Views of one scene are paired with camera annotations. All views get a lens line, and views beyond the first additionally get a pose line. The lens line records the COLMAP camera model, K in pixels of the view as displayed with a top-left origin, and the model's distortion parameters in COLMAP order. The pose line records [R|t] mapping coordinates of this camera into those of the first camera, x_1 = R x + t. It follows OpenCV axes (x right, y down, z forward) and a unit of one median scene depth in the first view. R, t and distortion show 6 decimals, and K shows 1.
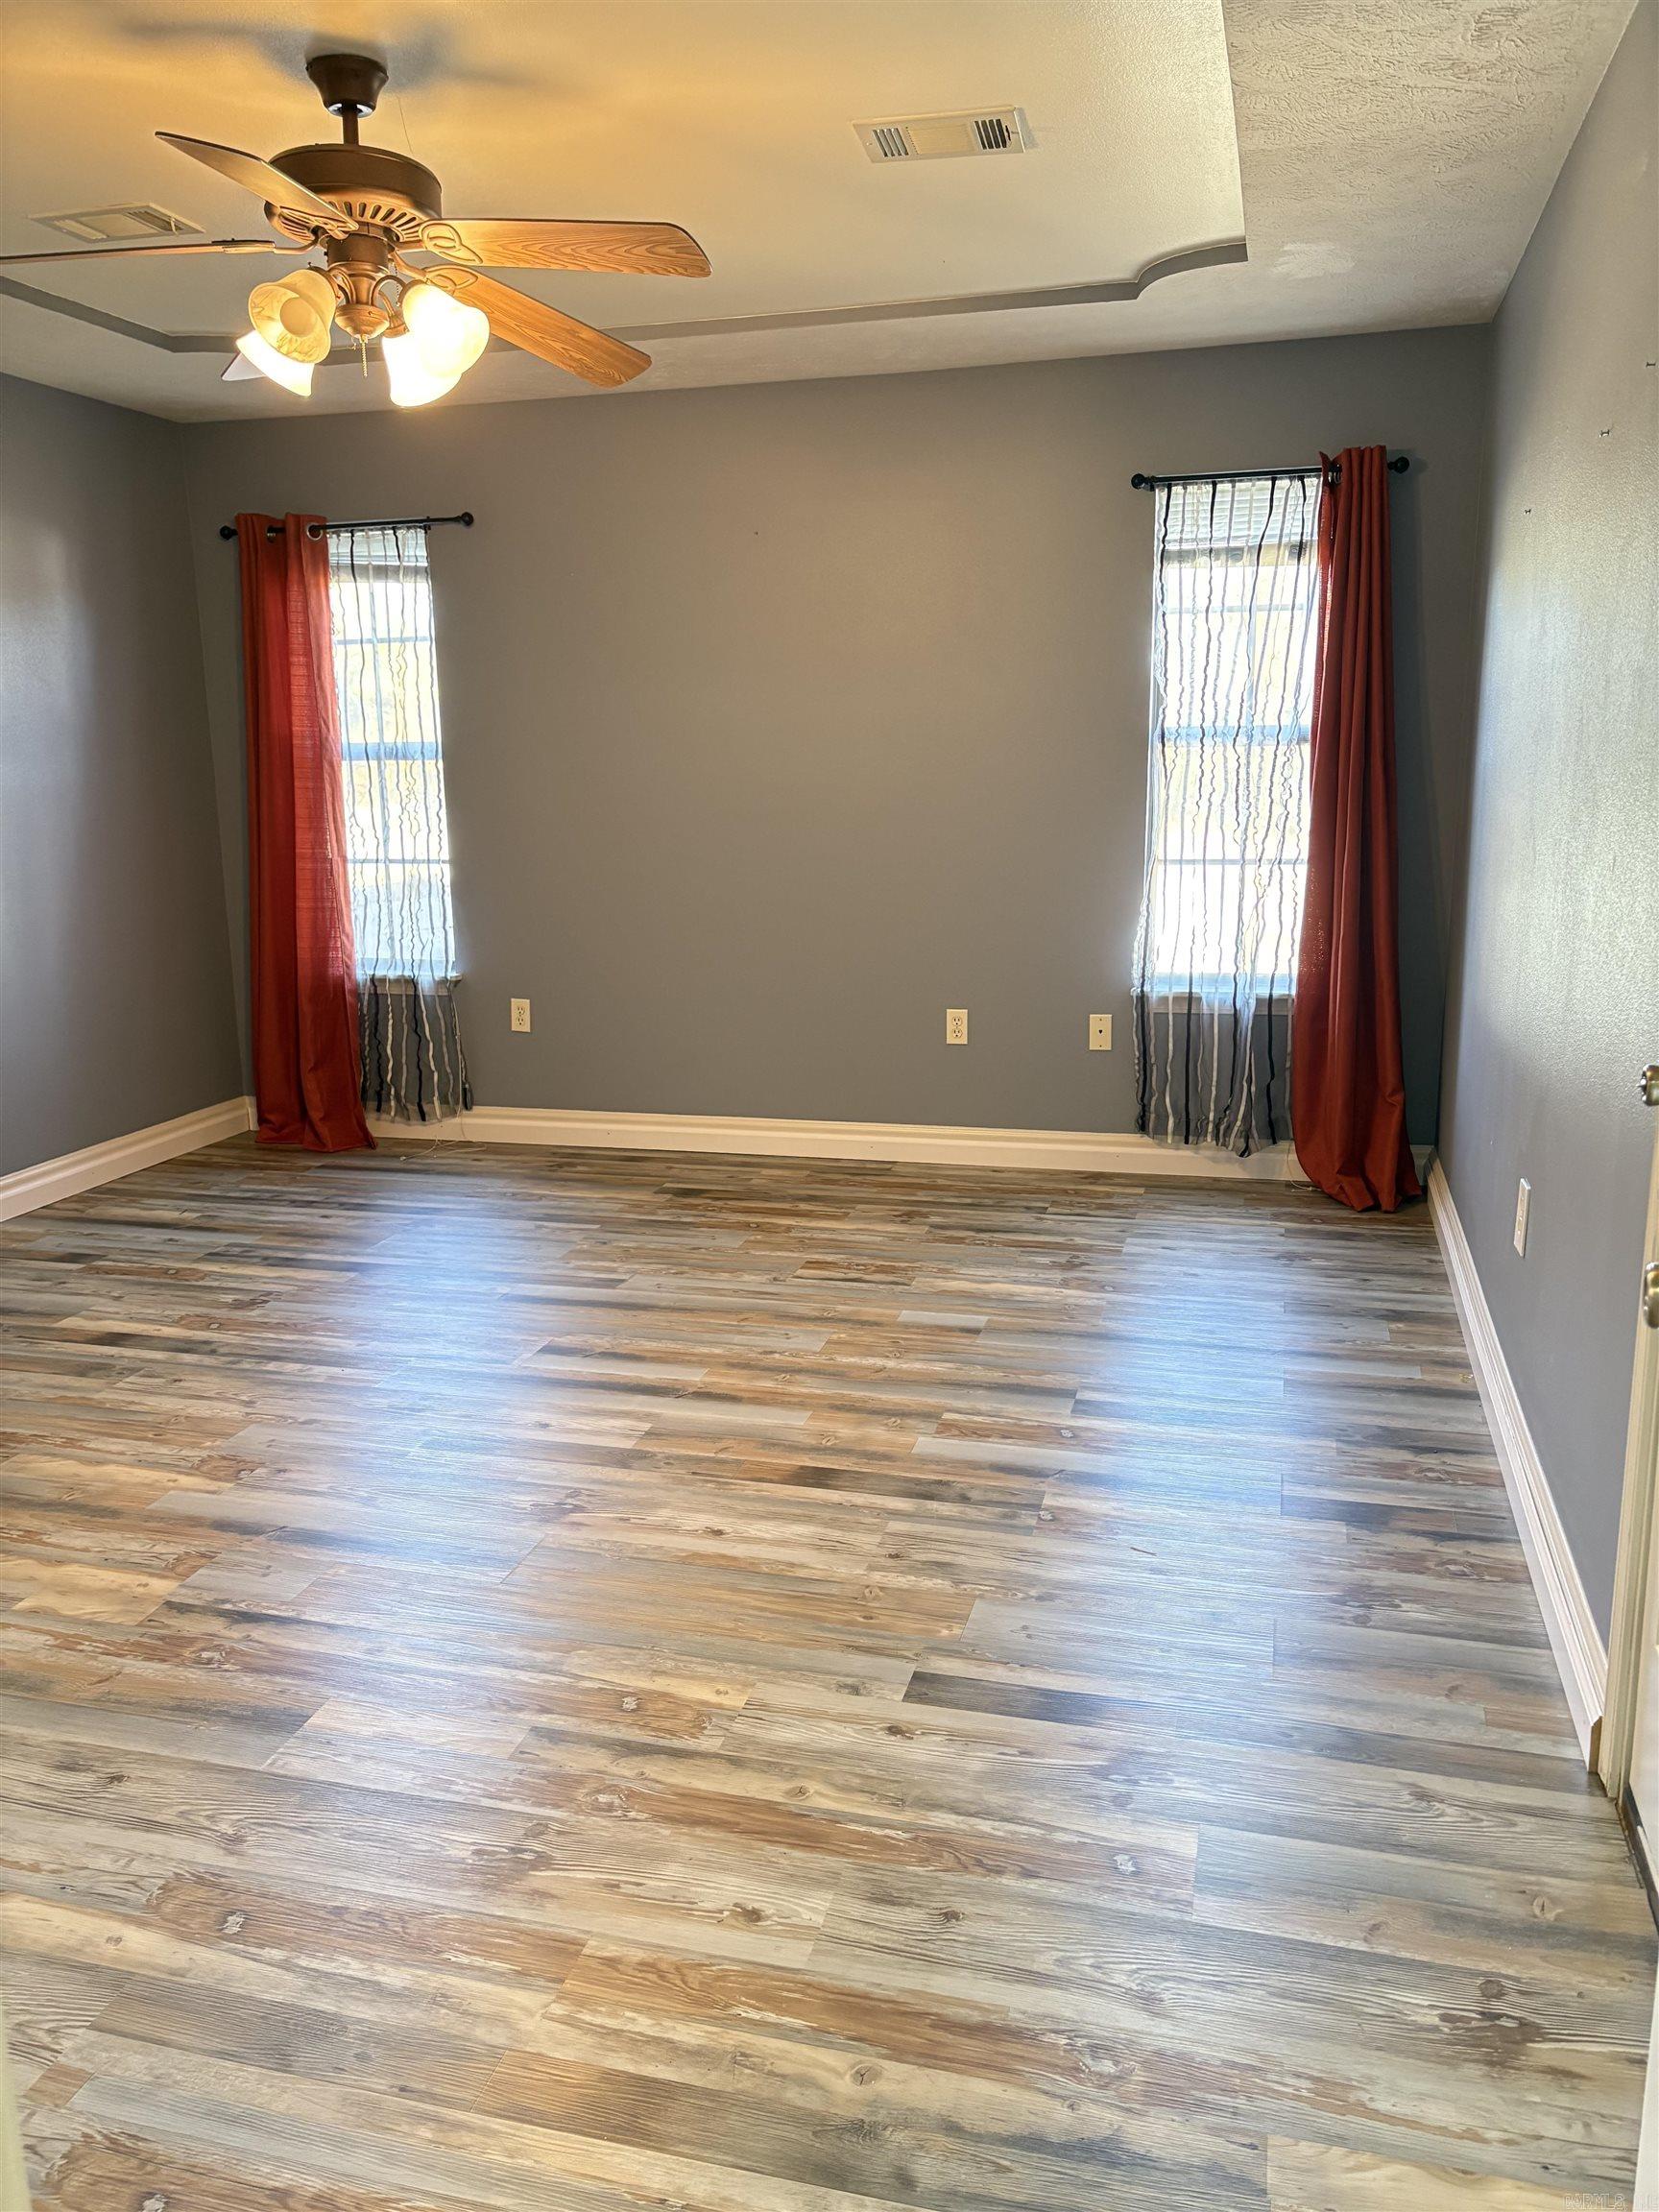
lens RADIAL K [[1664.4, 0, 829.5], [0, 1664.4, 1106.0], [0, 0, 1]] dist [0.037008, -0.049256]
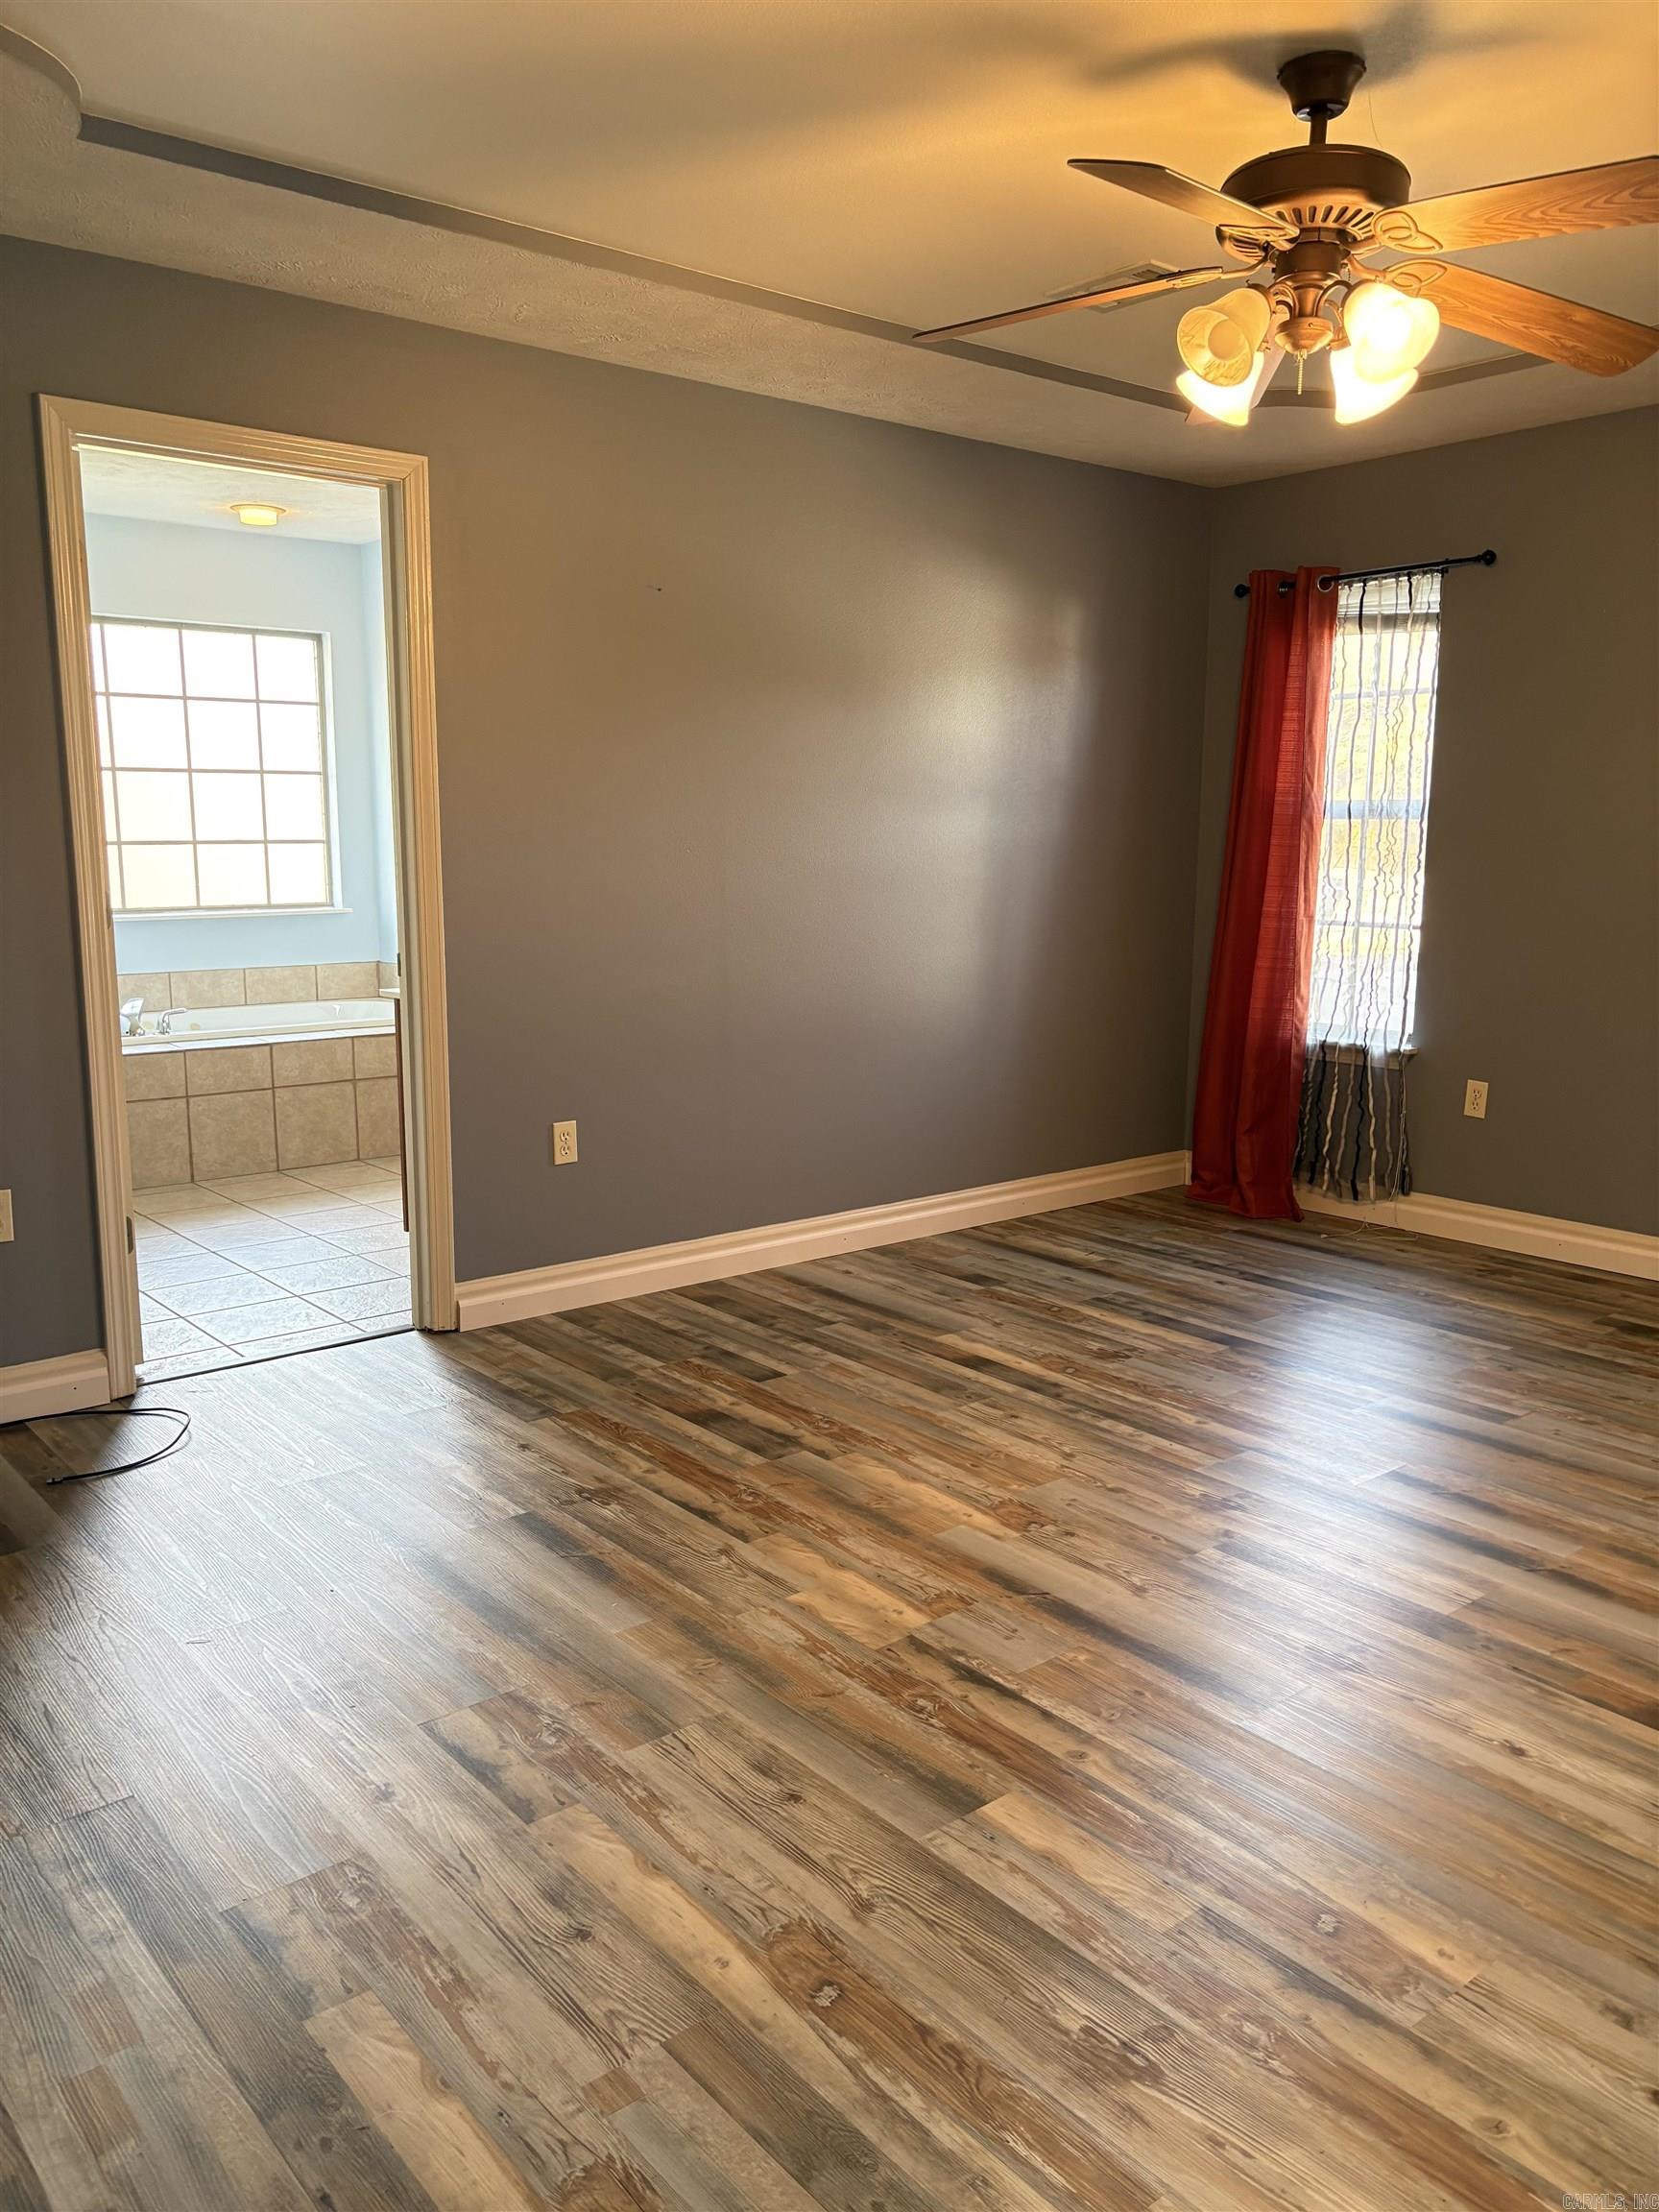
lens RADIAL K [[1664.4, 0, 829.5], [0, 1664.4, 1106.0], [0, 0, 1]] dist [0.037008, -0.049256]
pose [[0.815527, 0.112683, -0.567643, 0.069875], [-0.135943, 0.990716, 0.001360, -0.007645], [0.562526, 0.076058, 0.823274, 0.098533]]
